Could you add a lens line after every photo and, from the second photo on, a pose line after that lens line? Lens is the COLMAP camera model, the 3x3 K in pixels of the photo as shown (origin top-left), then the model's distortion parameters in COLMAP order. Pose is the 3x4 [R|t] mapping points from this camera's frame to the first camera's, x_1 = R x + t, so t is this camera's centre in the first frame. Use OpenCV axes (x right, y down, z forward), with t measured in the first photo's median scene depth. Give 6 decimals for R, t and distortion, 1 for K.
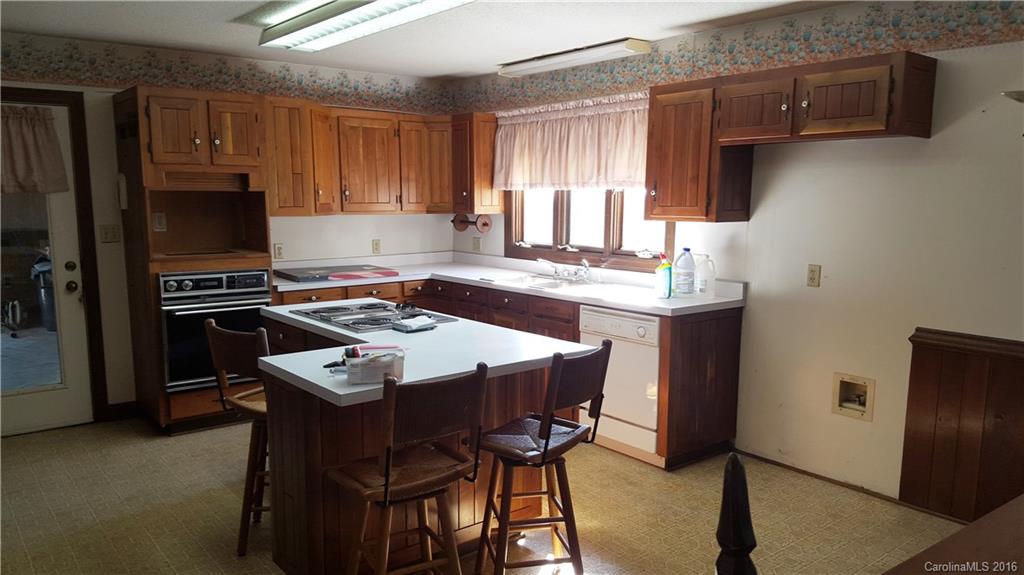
lens RADIAL K [[787.4, 0, 513.0], [0, 787.4, 302.1], [0, 0, 1]] dist [0.001577, -0.006454]
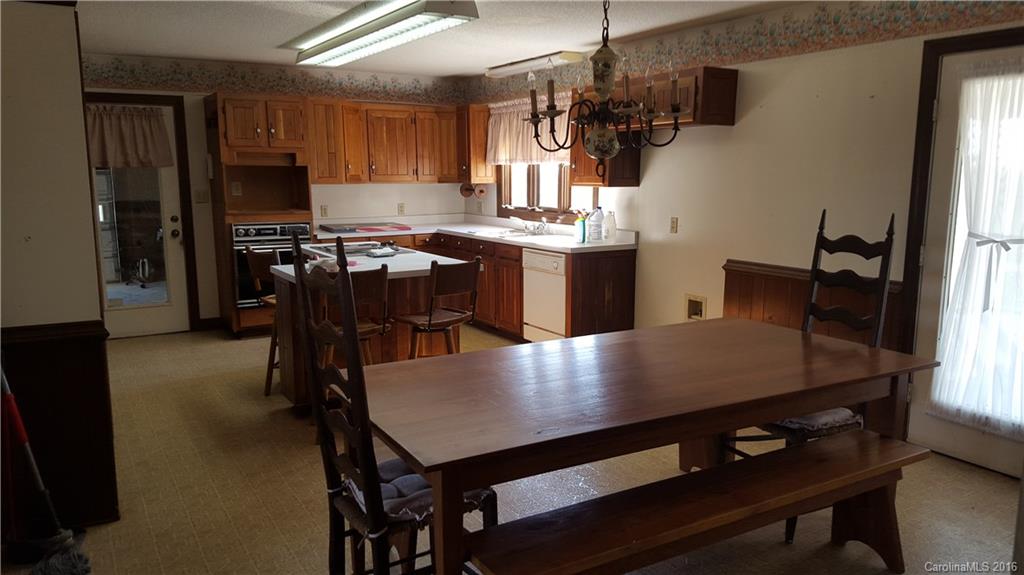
lens RADIAL K [[772.7, 0, 512.0], [0, 772.7, 287.5], [0, 0, 1]] dist [0.020052, 0.003522]
pose [[0.991835, 0.015276, -0.126606, 0.211919], [-0.013512, 0.999799, 0.014782, 0.046999], [0.126806, -0.012950, 0.991843, -0.300339]]
